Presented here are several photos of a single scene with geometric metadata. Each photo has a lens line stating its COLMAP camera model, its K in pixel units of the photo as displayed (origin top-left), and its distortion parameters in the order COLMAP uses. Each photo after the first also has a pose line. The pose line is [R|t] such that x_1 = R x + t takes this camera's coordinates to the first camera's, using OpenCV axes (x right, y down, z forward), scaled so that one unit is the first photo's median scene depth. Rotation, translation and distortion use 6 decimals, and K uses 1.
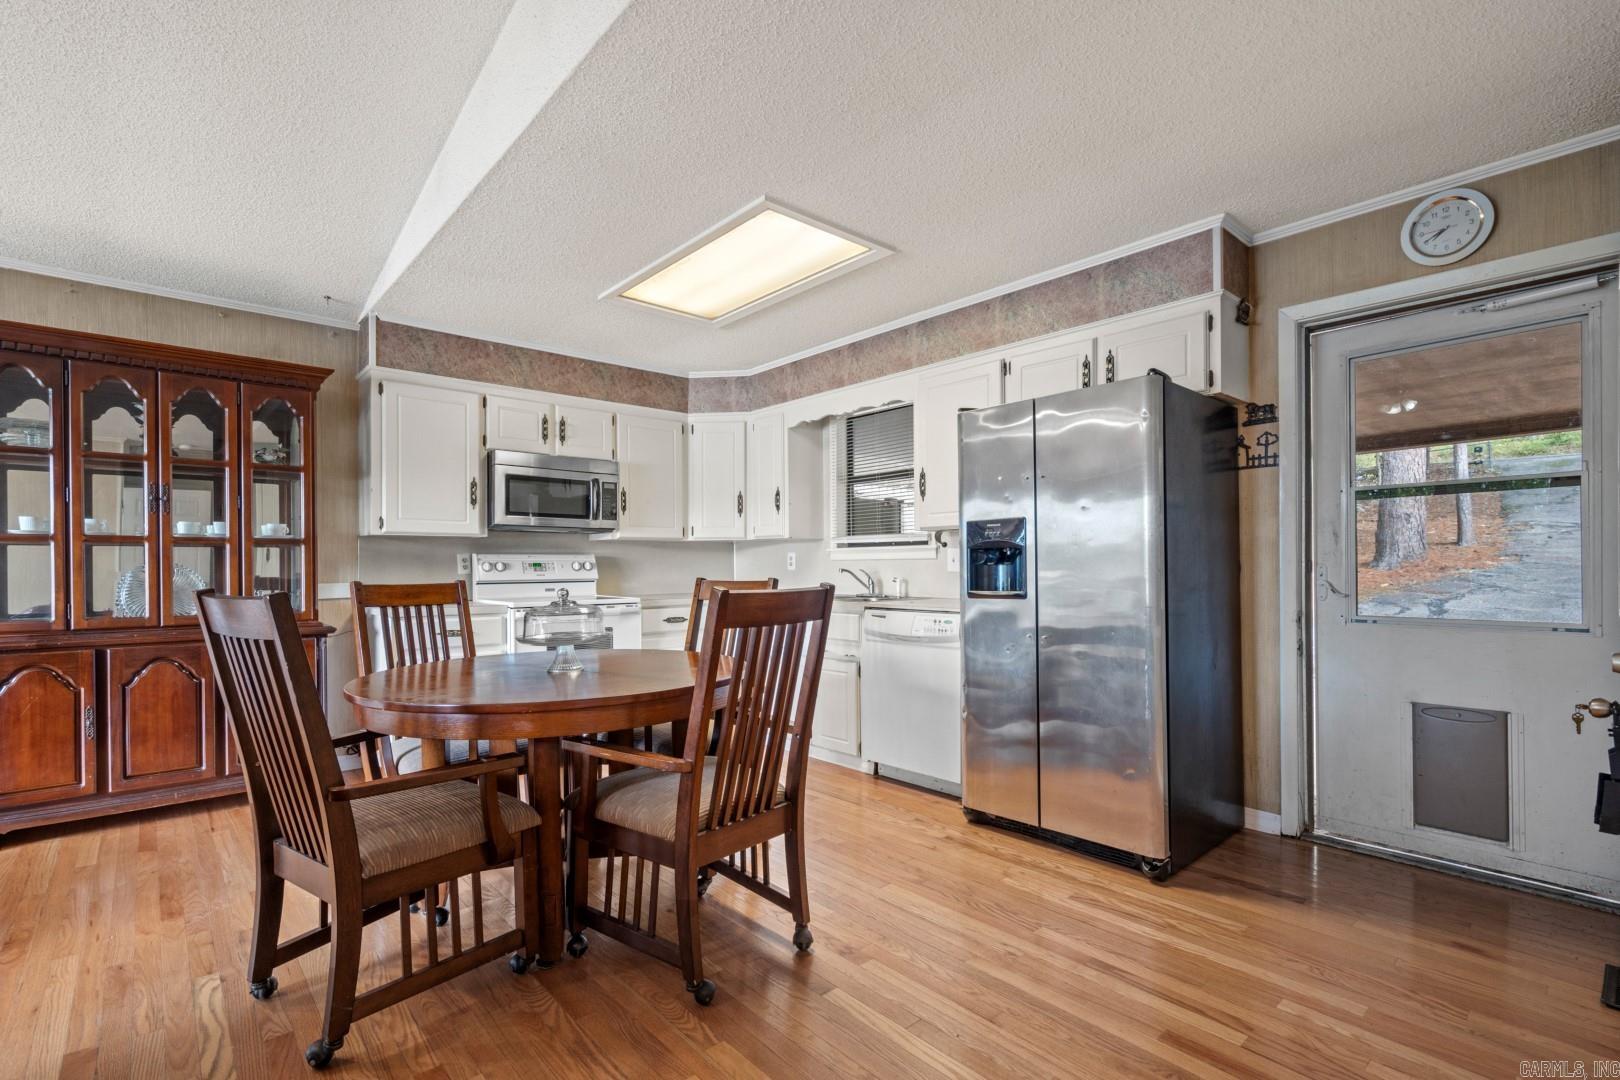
lens RADIAL K [[753.0, 0, 787.1], [0, 753.0, 565.9], [0, 0, 1]] dist [-0.000932, -0.000105]
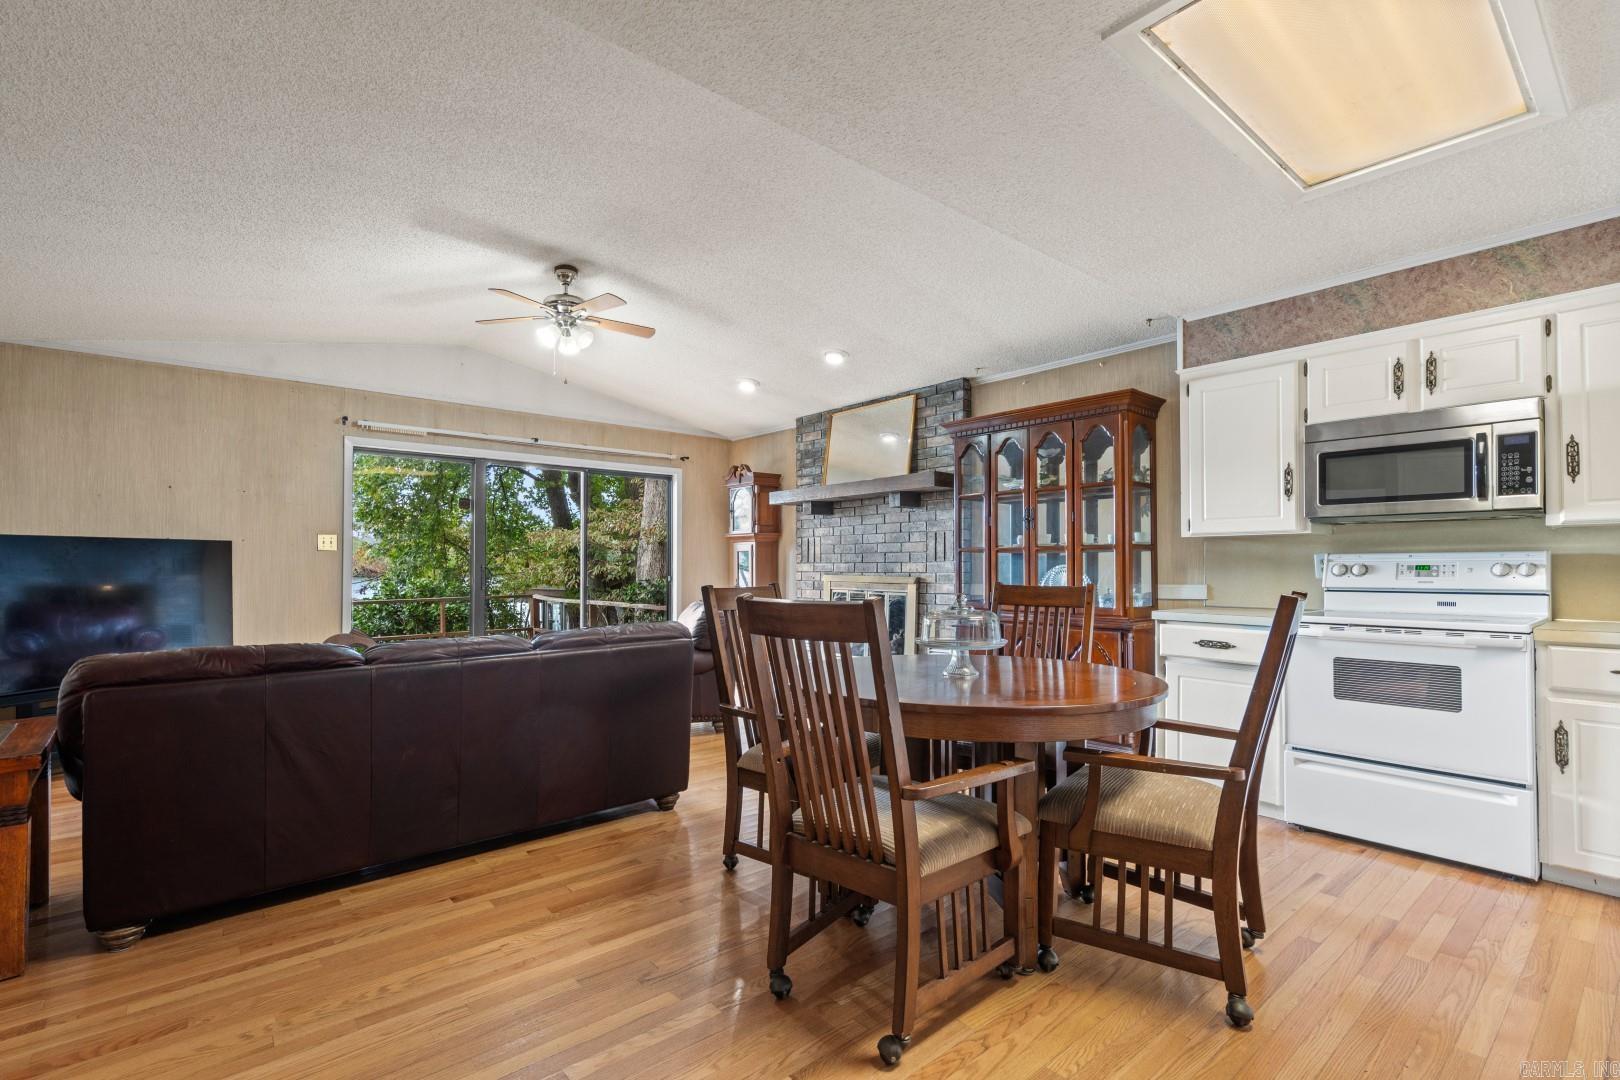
lens RADIAL K [[745.9, 0, 808.2], [0, 745.9, 554.7], [0, 0, 1]] dist [0.000746, 0.000631]
pose [[-0.006688, -0.012967, -0.999894, 0.391017], [0.001529, 0.999915, -0.012978, -0.005648], [0.999976, -0.001616, -0.006668, 0.442198]]
